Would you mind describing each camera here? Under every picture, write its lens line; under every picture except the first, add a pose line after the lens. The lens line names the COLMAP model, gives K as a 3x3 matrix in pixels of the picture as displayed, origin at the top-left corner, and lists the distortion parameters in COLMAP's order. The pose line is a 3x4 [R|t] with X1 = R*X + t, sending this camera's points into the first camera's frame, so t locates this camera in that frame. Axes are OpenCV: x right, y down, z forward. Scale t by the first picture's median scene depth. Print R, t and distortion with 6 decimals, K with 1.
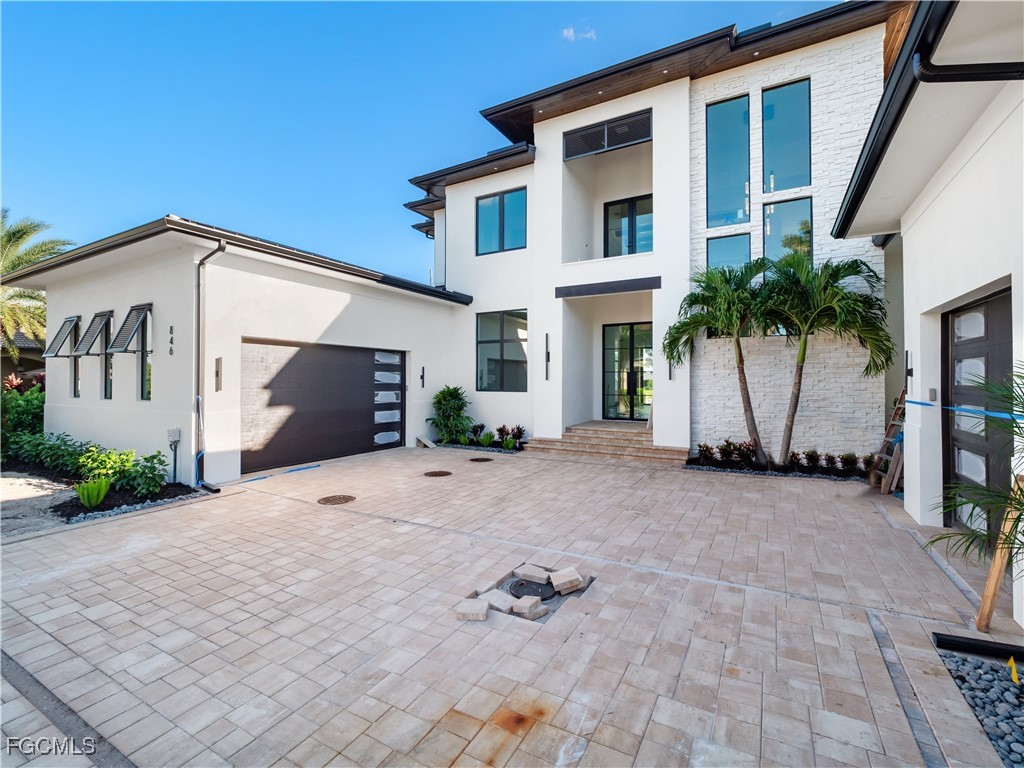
lens RADIAL K [[465.5, 0, 509.4], [0, 465.5, 372.5], [0, 0, 1]] dist [-0.001624, -0.001065]
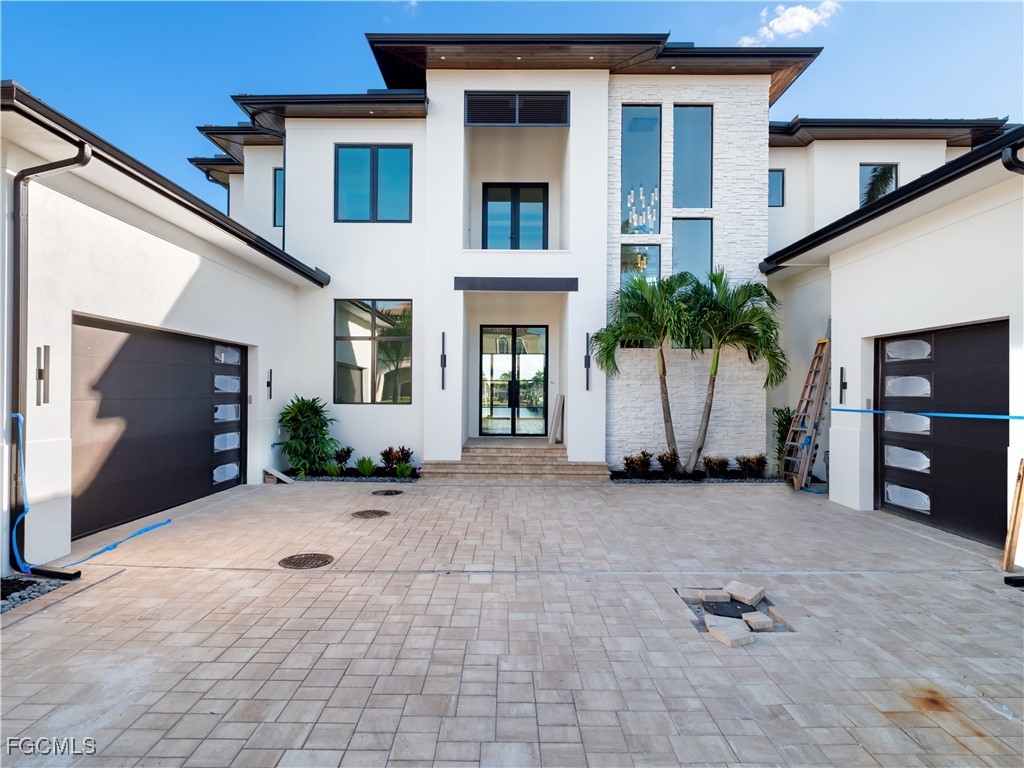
lens RADIAL K [[571.7, 0, 508.2], [0, 571.7, 388.1], [0, 0, 1]] dist [-0.001019, 0.000616]
pose [[0.870323, 0.008543, 0.492408, -0.380961], [-0.014708, 0.999854, 0.008649, 0.003912], [-0.492263, -0.014770, 0.870321, 0.084811]]
